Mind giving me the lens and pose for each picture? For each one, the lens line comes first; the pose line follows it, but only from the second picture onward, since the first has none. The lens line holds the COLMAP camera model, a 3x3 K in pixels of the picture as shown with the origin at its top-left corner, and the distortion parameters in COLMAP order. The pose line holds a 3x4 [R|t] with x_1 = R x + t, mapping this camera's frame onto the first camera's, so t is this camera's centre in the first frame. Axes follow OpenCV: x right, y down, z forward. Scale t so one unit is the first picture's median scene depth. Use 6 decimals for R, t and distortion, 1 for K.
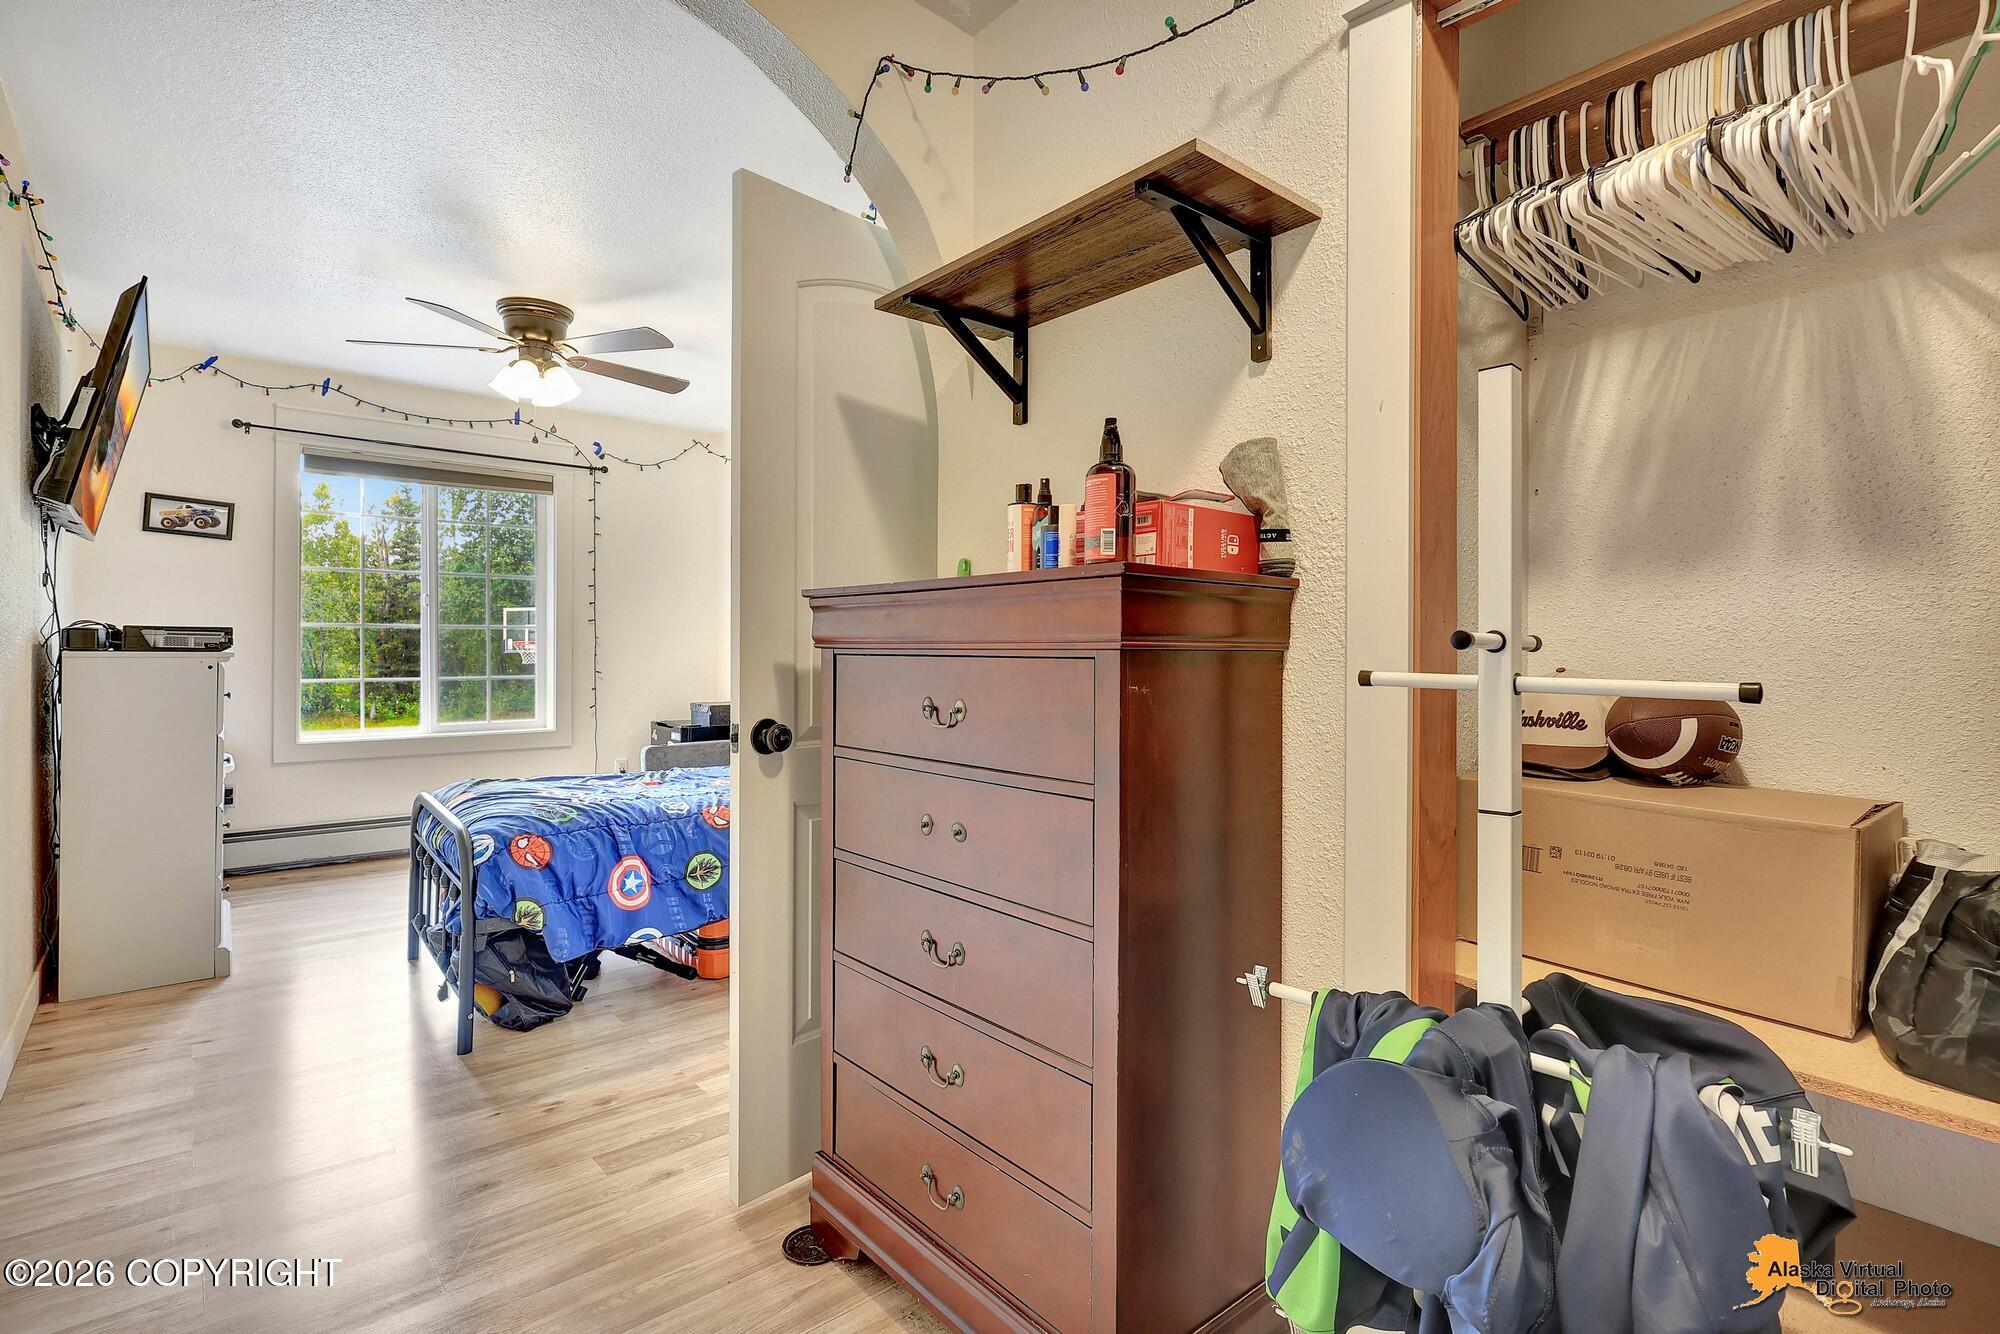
lens RADIAL K [[933.5, 0, 999.0], [0, 933.5, 655.2], [0, 0, 1]] dist [0.011653, -0.000136]
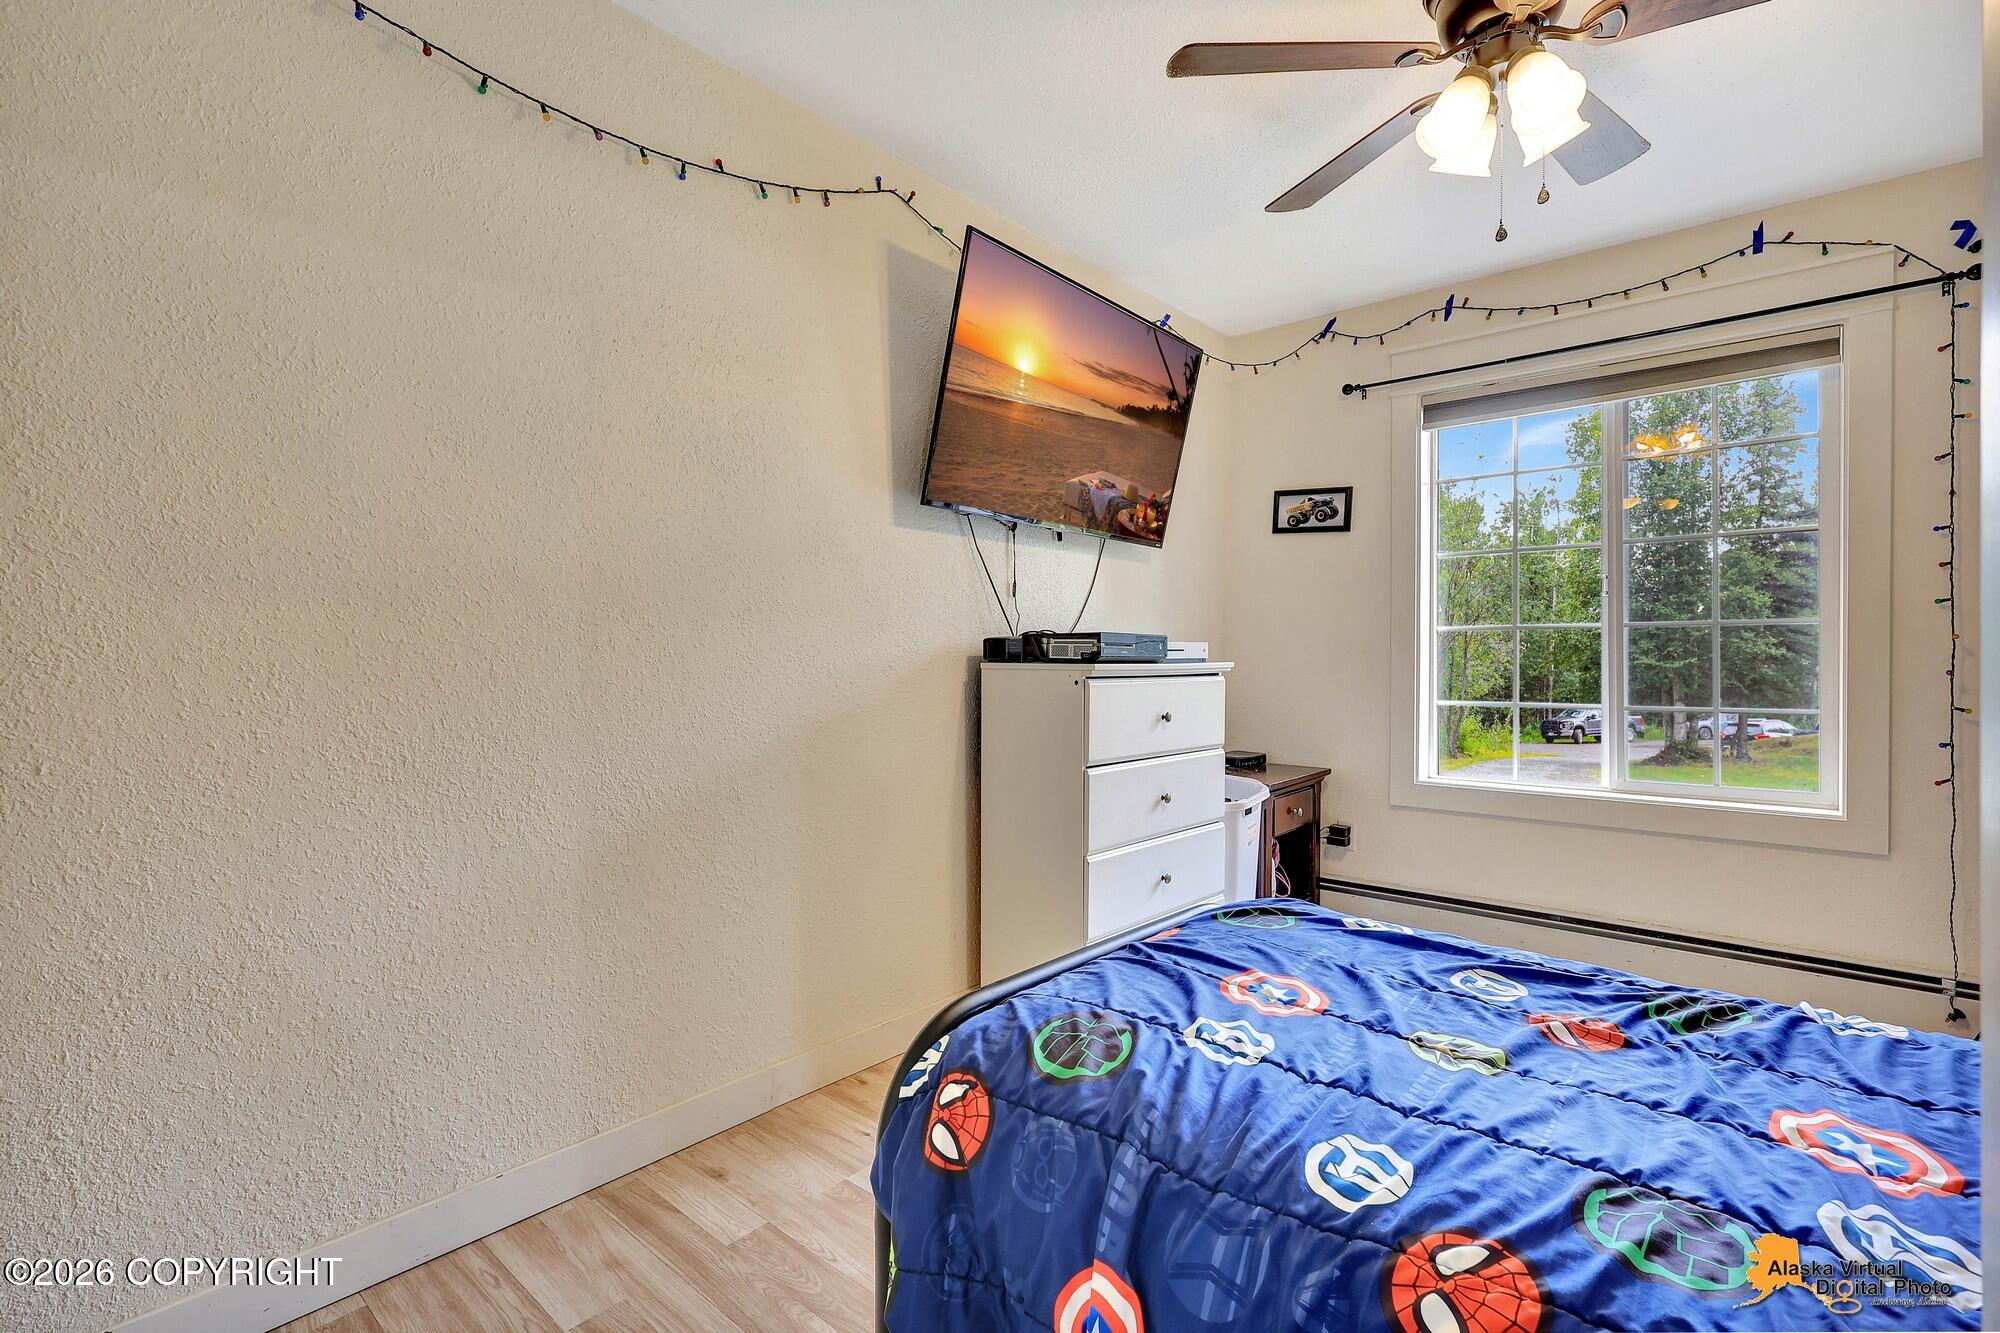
lens RADIAL K [[933.5, 0, 995.6], [0, 933.5, 657.5], [0, 0, 1]] dist [0.011653, -0.000136]
pose [[0.146267, -0.005871, -0.989228, -0.039851], [-0.006468, 0.999955, -0.006891, -0.002047], [0.989224, 0.007406, 0.146222, 0.576740]]
